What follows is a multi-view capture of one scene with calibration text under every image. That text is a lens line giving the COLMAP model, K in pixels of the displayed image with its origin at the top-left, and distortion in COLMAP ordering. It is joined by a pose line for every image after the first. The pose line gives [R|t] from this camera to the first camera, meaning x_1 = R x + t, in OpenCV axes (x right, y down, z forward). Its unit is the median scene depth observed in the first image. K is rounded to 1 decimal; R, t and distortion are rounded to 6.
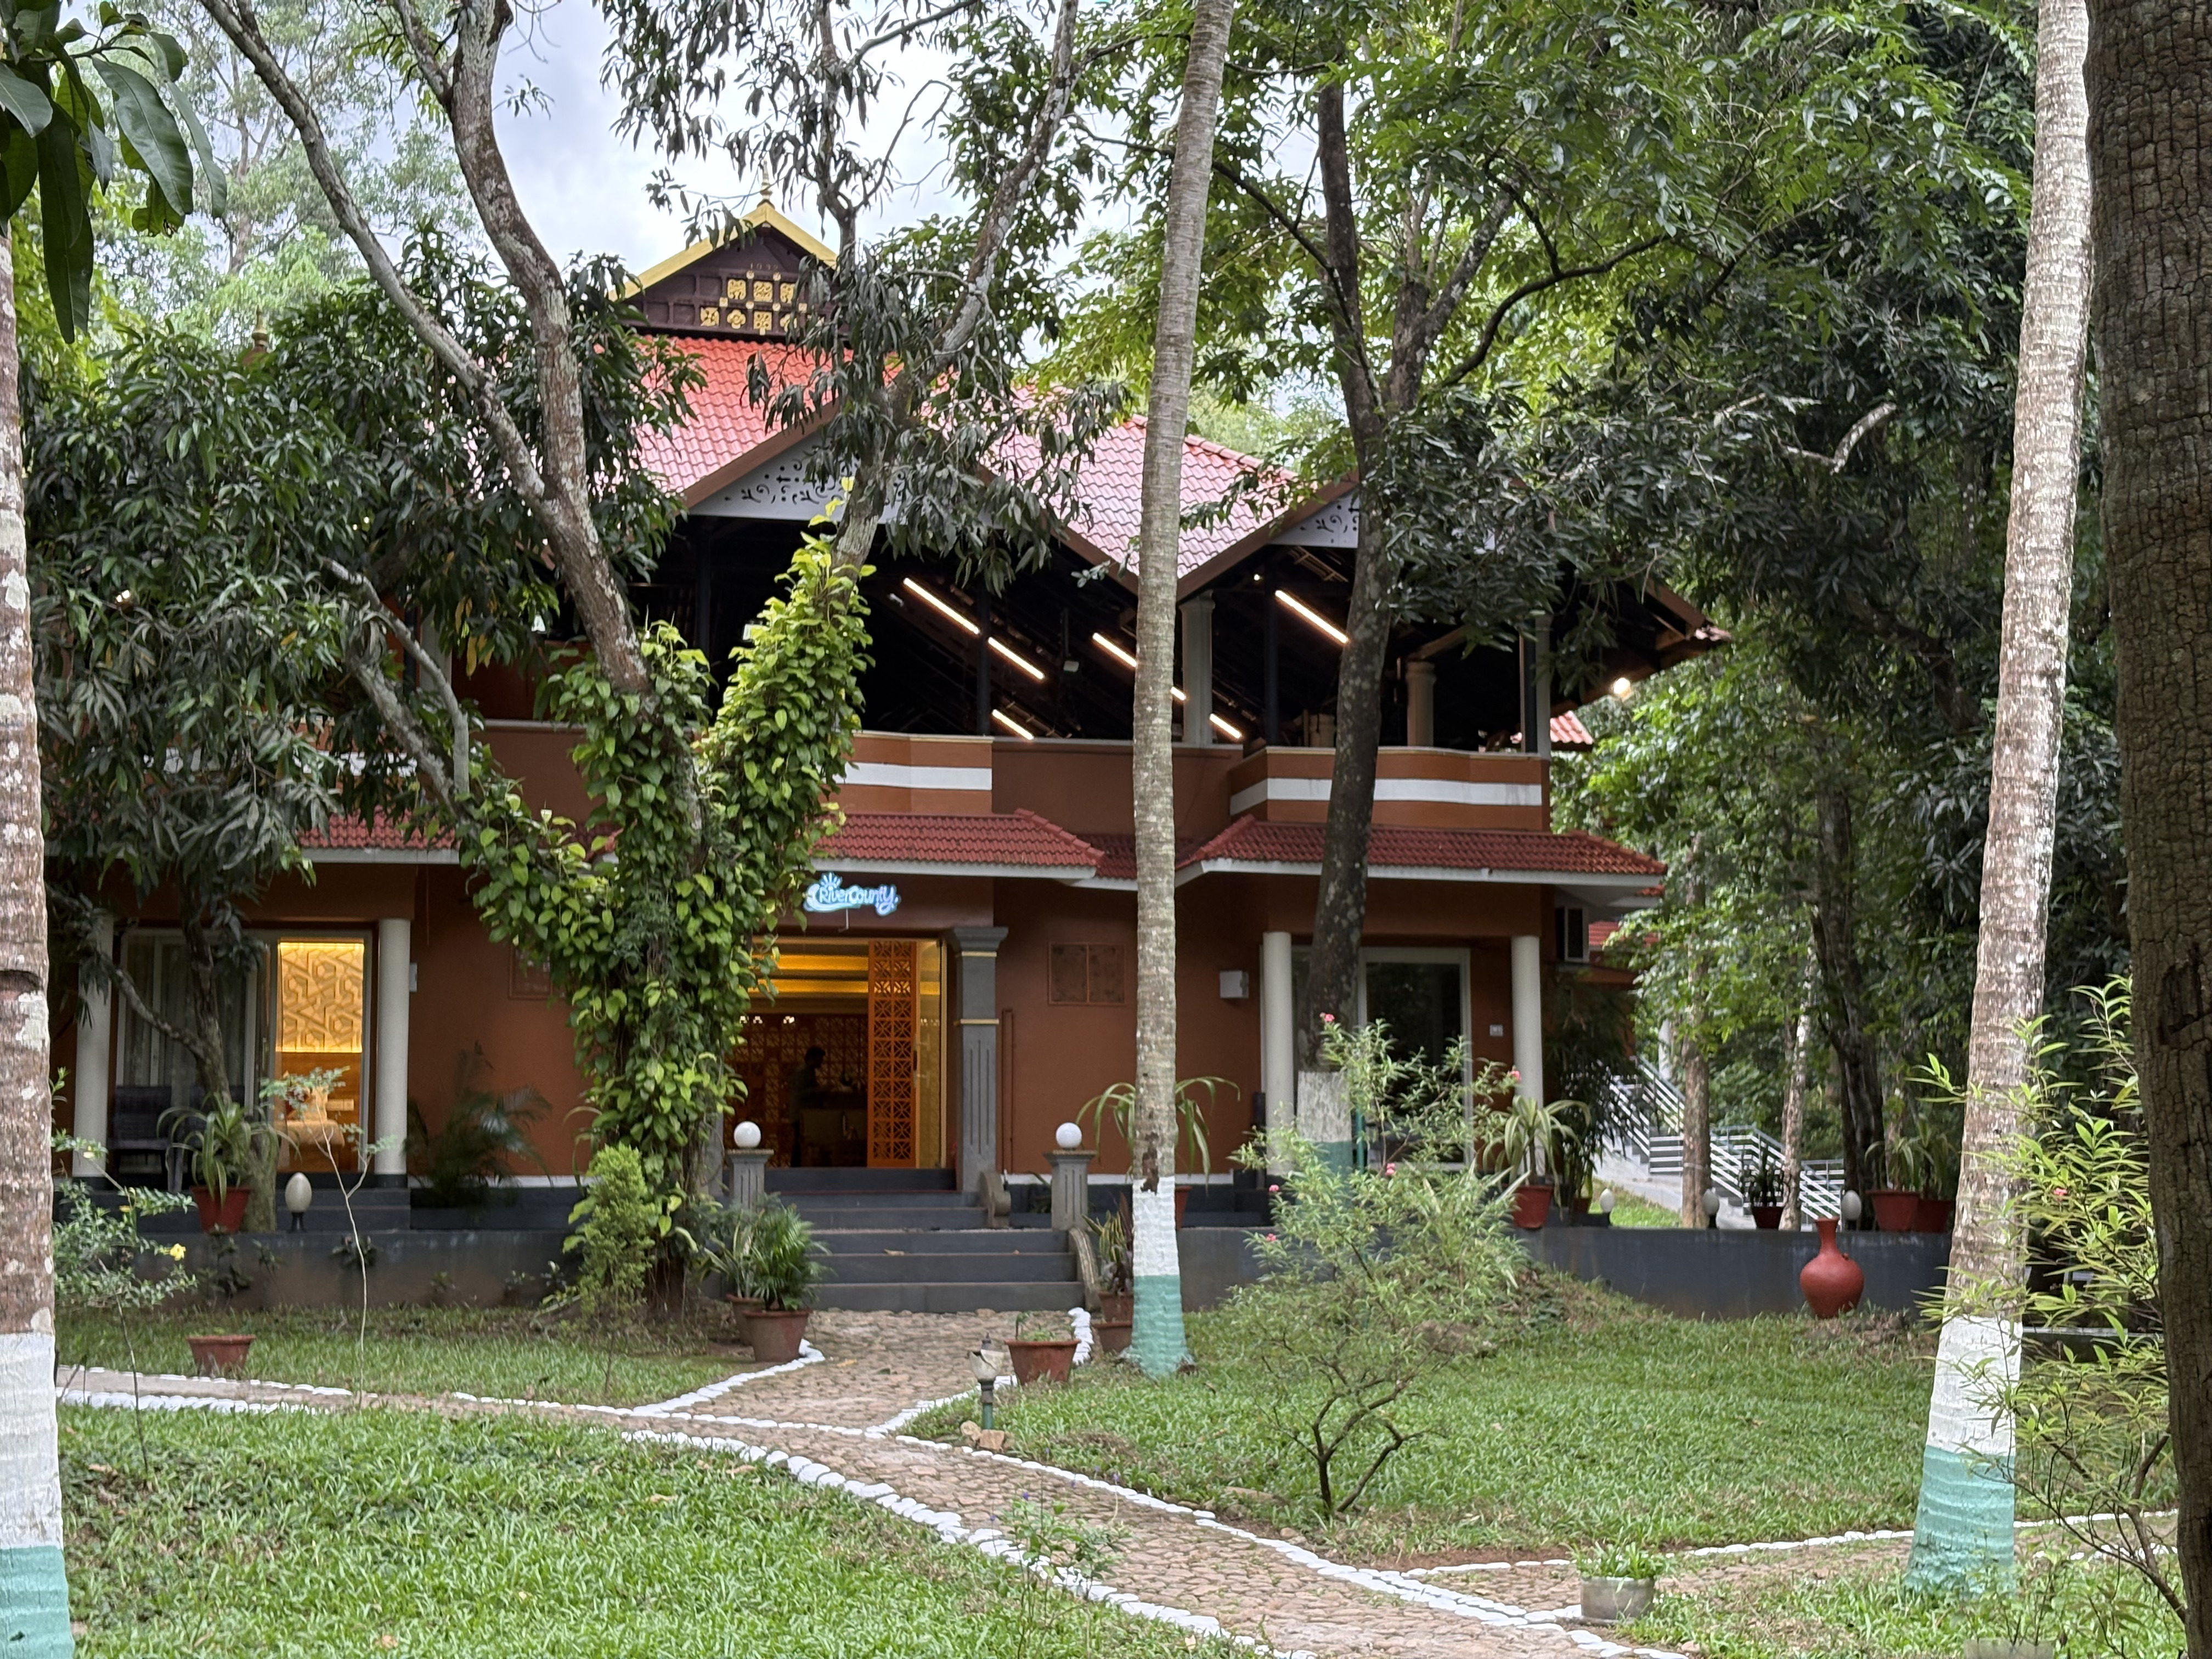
lens RADIAL K [[3397.0, 0, 1106.3], [0, 3397.0, 829.0], [0, 0, 1]] dist [0.097949, 0.000000]
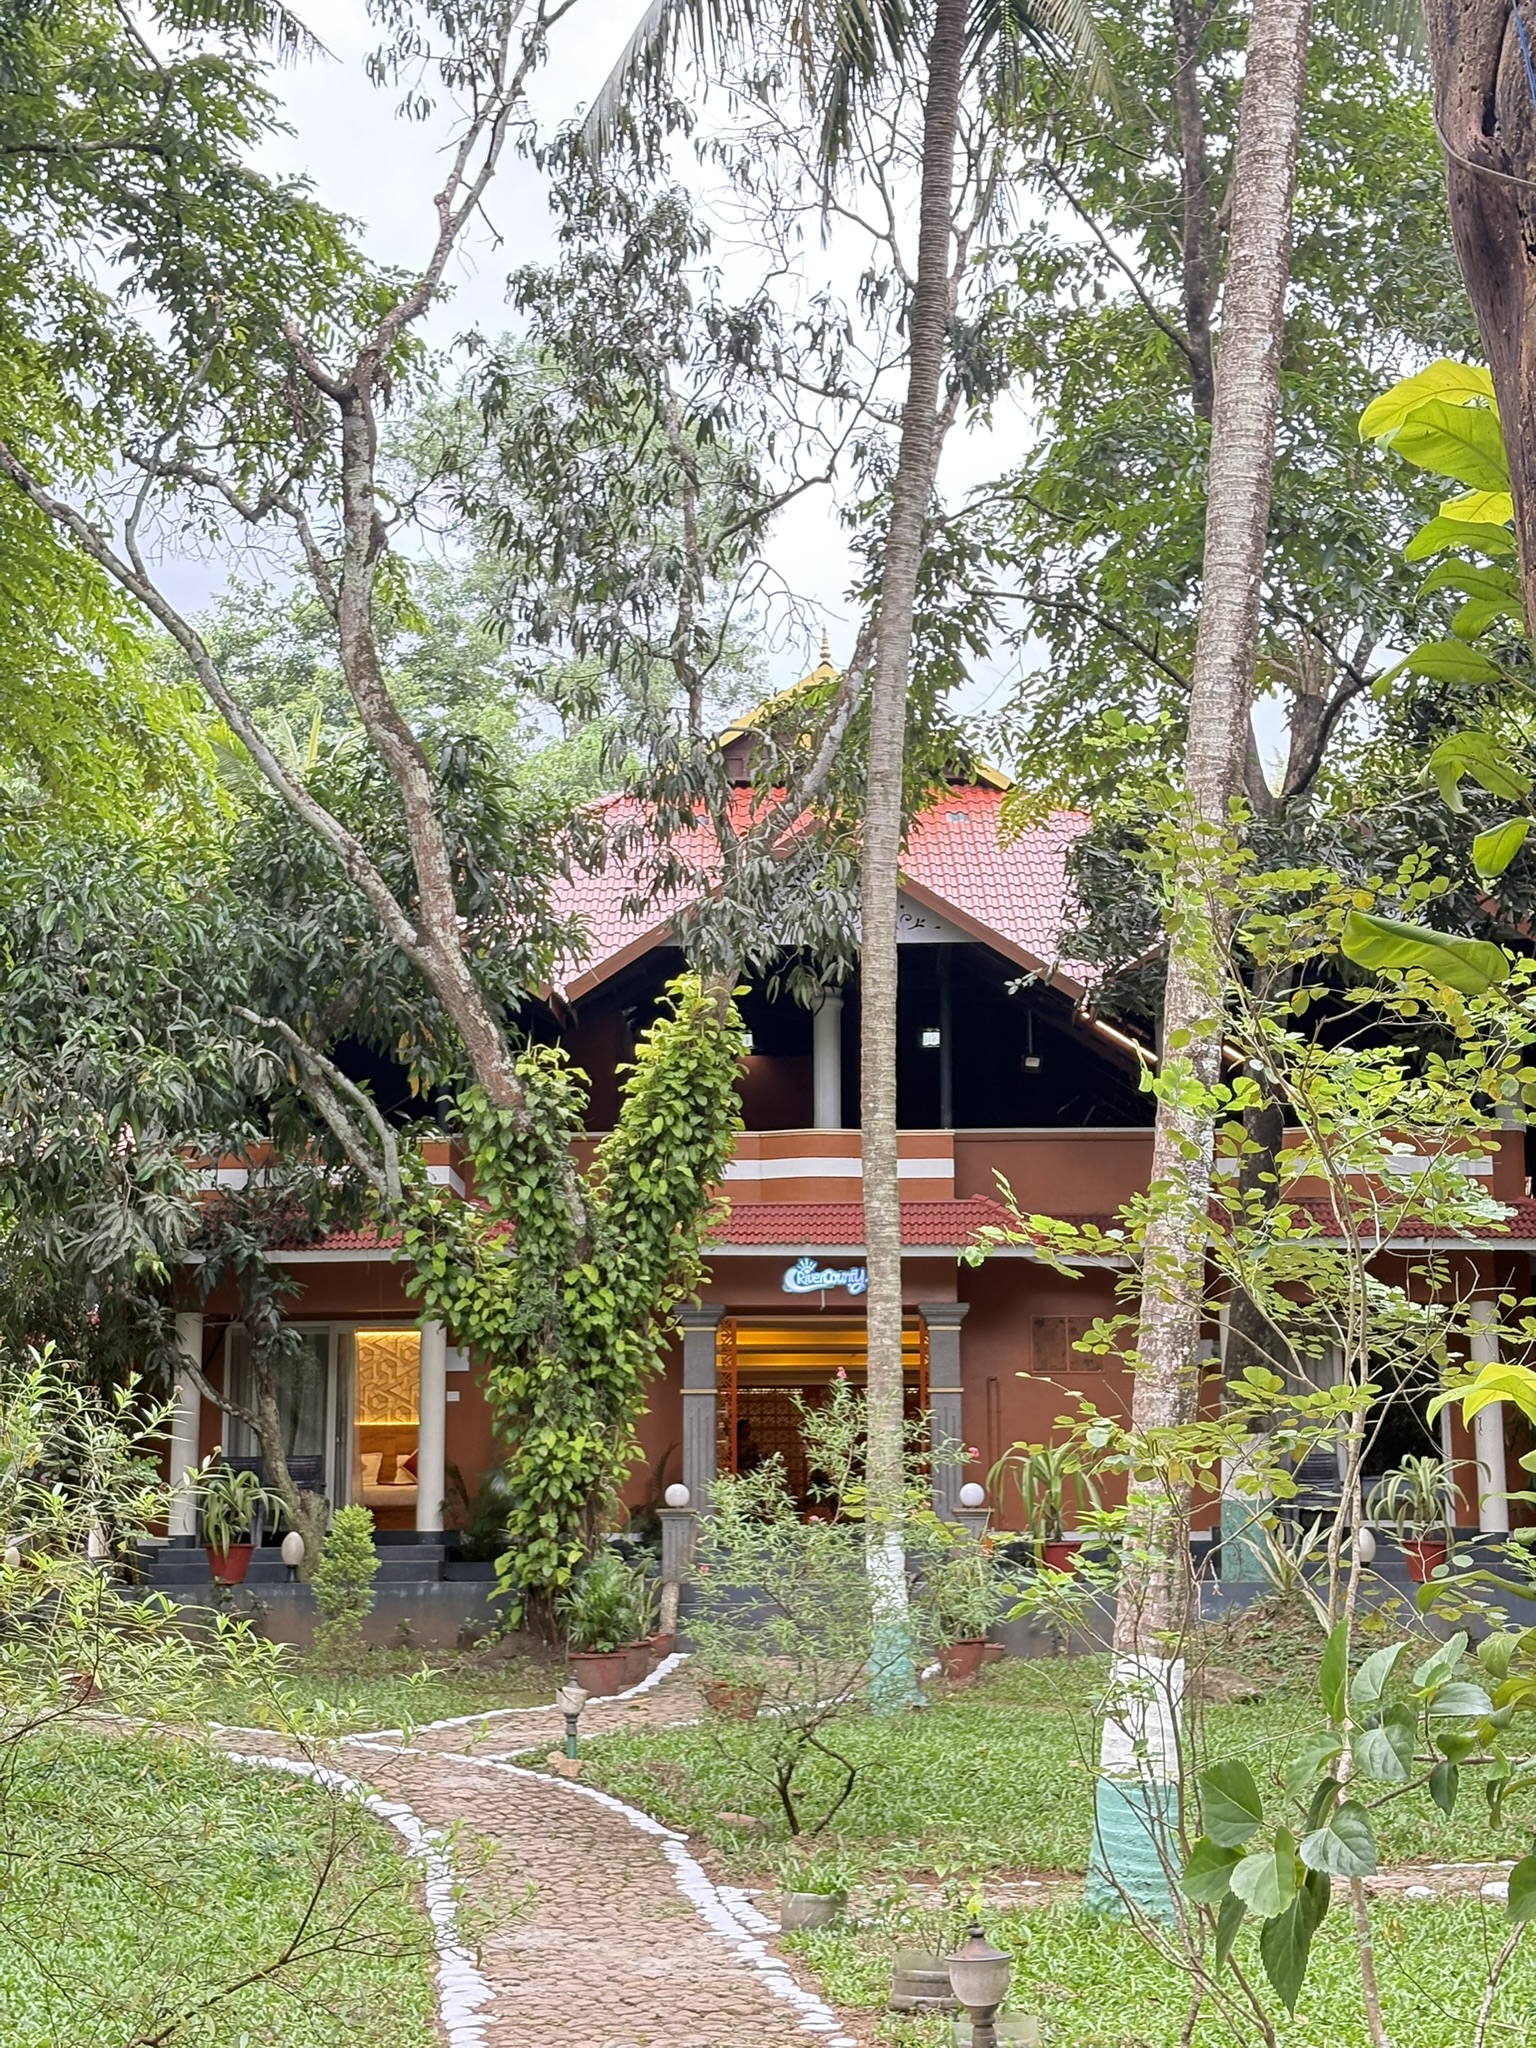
lens RADIAL K [[3145.2, 0, 771.9], [0, 3145.2, 1026.3], [0, 0, 1]] dist [0.097949, 0.000000]
pose [[0.958725, -0.046849, -0.280449, 0.239275], [0.030310, 0.997552, -0.063026, 0.002258], [0.282715, 0.051924, 0.957798, 0.003765]]
